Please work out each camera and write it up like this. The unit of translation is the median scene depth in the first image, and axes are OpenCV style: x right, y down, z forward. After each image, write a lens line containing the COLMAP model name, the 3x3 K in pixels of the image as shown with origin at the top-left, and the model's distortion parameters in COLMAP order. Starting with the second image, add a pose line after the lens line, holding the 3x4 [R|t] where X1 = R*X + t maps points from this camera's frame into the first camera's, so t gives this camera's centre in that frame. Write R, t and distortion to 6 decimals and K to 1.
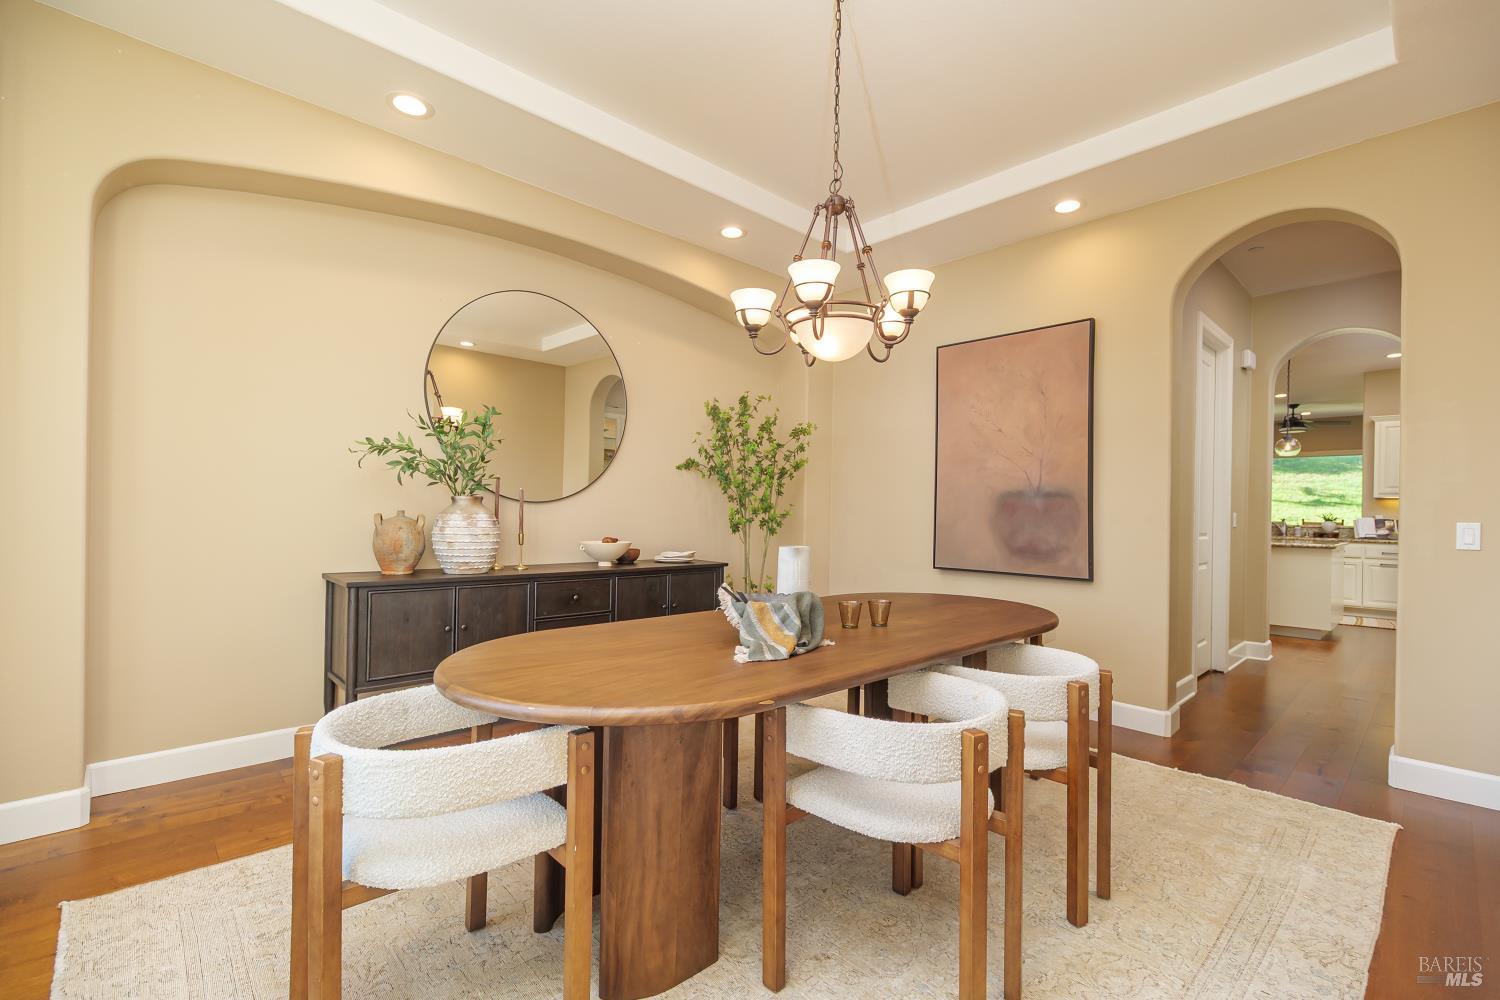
lens RADIAL K [[658.4, 0, 750.0], [0, 658.4, 500.0], [0, 0, 1]] dist [-0.003517, -0.000152]
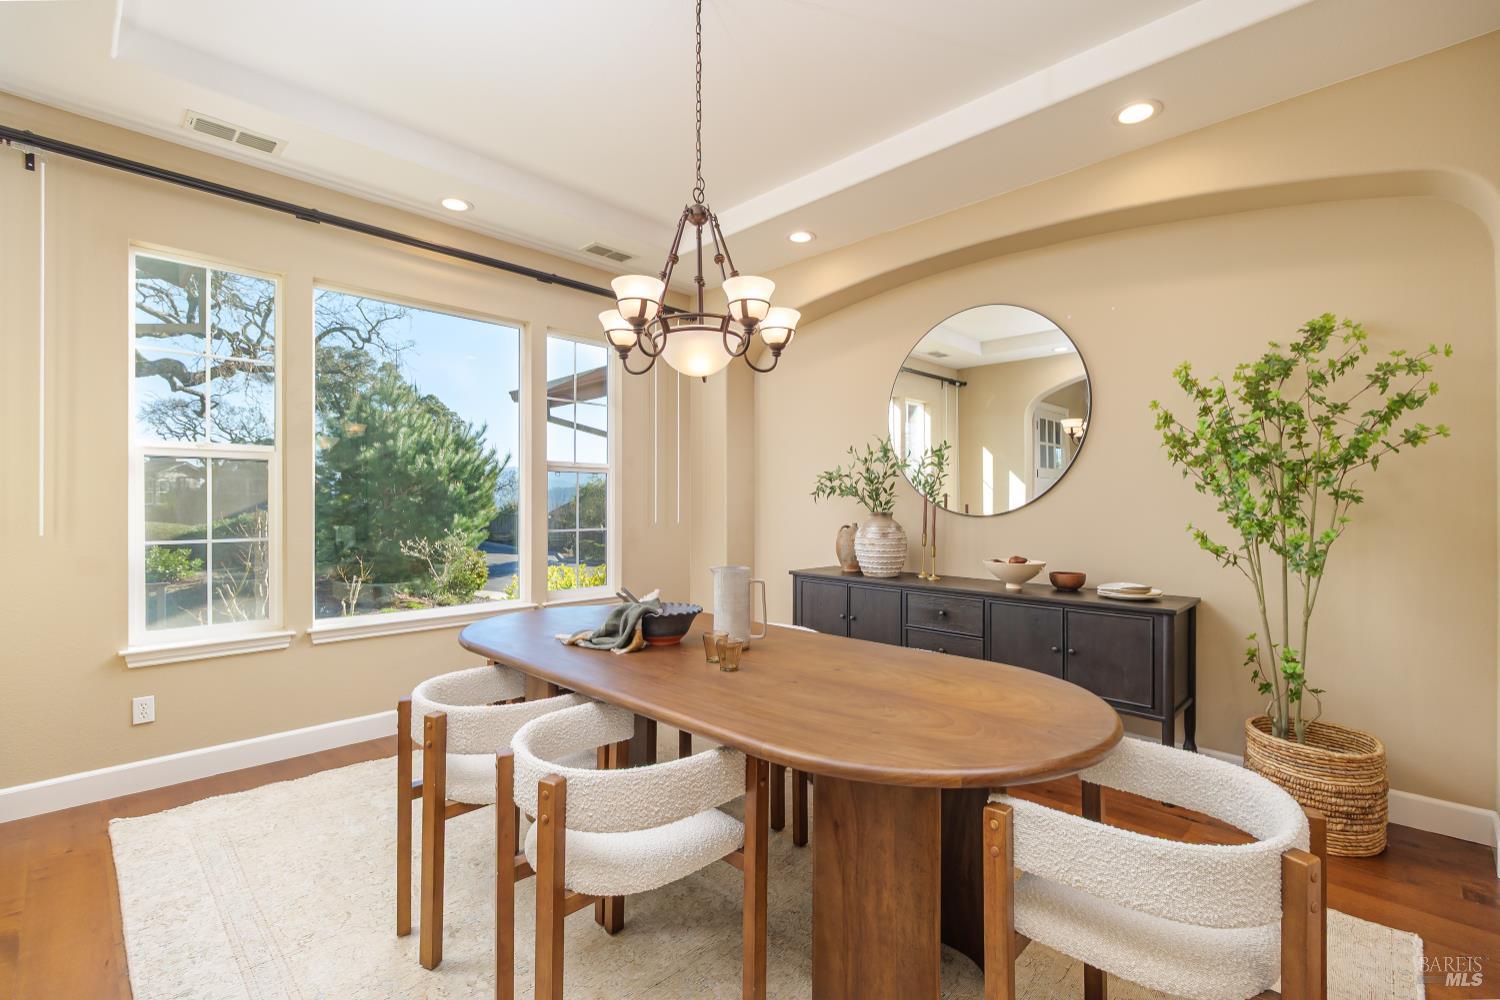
lens RADIAL K [[671.5, 0, 750.0], [0, 671.5, 500.0], [0, 0, 1]] dist [-0.002693, -0.000227]
pose [[0.044248, -0.021104, -0.998798, 0.758157], [0.016882, 0.999650, -0.020374, -0.007074], [0.998878, -0.015960, 0.044589, 0.694817]]
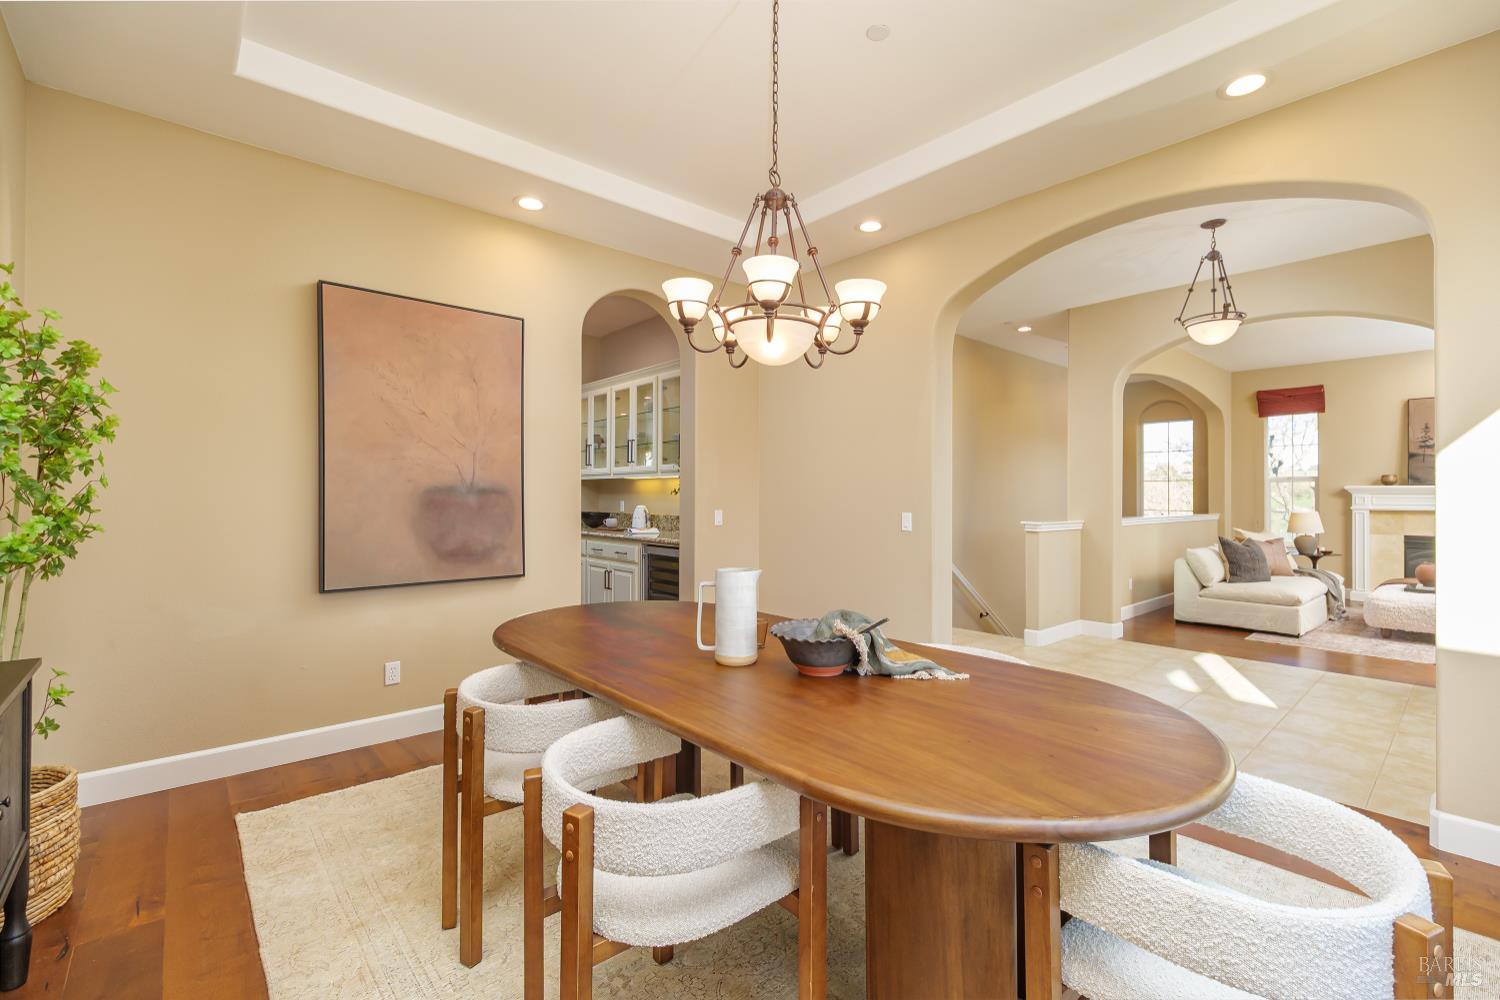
lens RADIAL K [[658.4, 0, 750.0], [0, 658.4, 500.0], [0, 0, 1]] dist [-0.003517, -0.000152]
pose [[0.042351, -0.017832, 0.998944, -0.549235], [-0.014421, 0.999726, 0.018458, -0.021553], [-0.998999, -0.015187, 0.042082, 0.678295]]
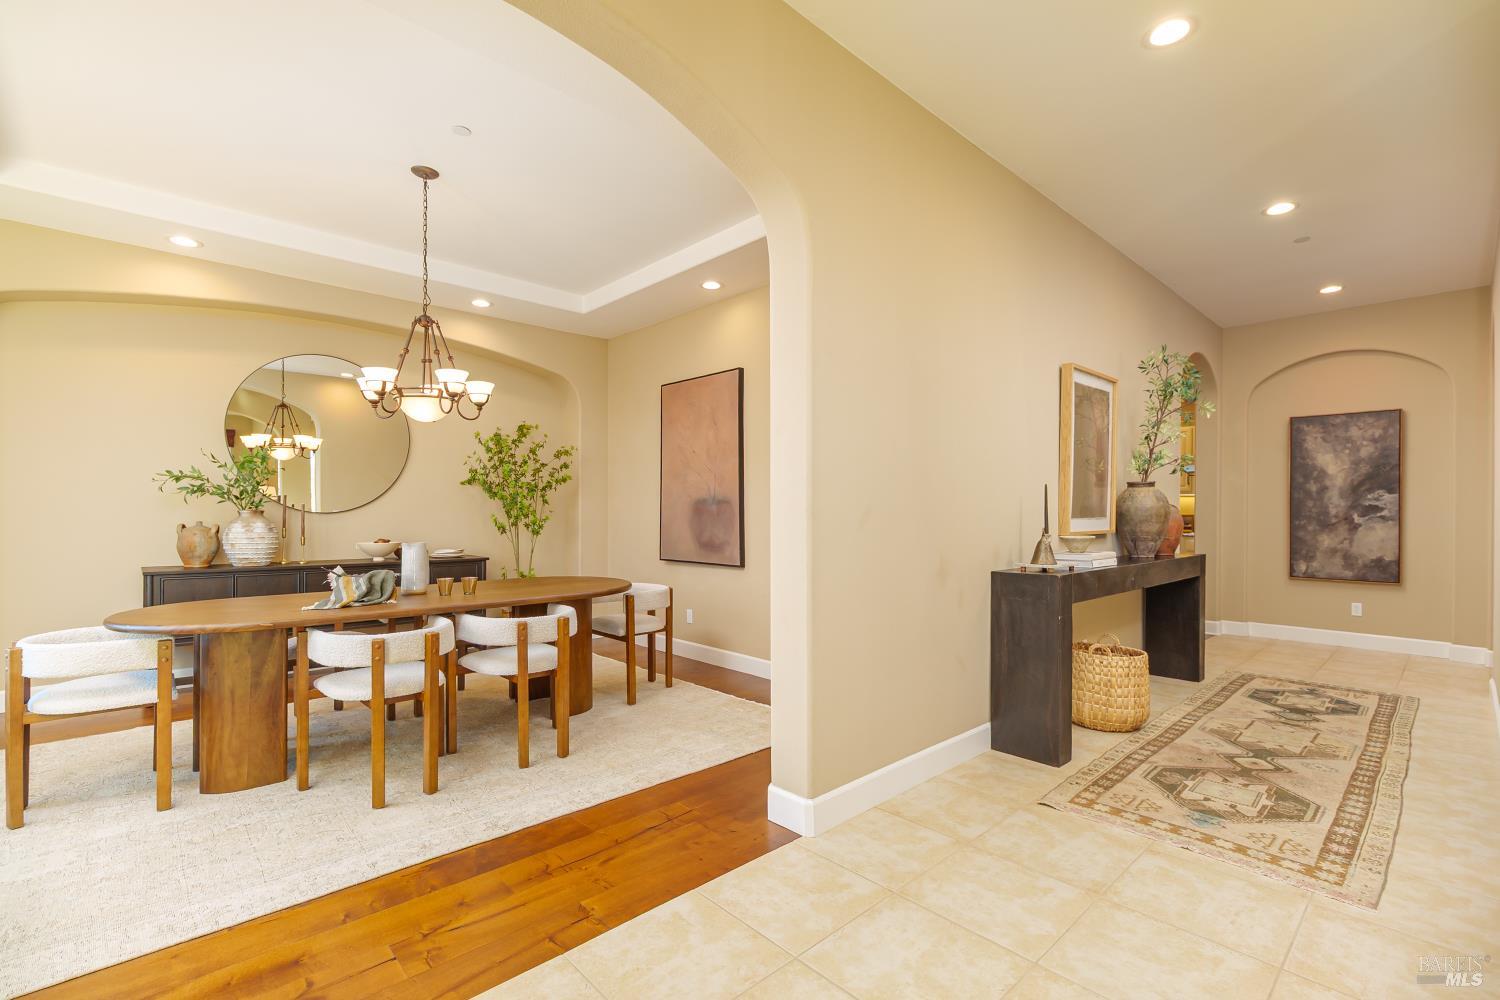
lens RADIAL K [[671.5, 0, 750.0], [0, 671.5, 500.0], [0, 0, 1]] dist [-0.002693, -0.000227]
pose [[0.999875, -0.013605, -0.008040, 0.616204], [0.013611, 0.999907, 0.000689, -0.013805], [0.008030, -0.000799, 0.999967, -0.389850]]
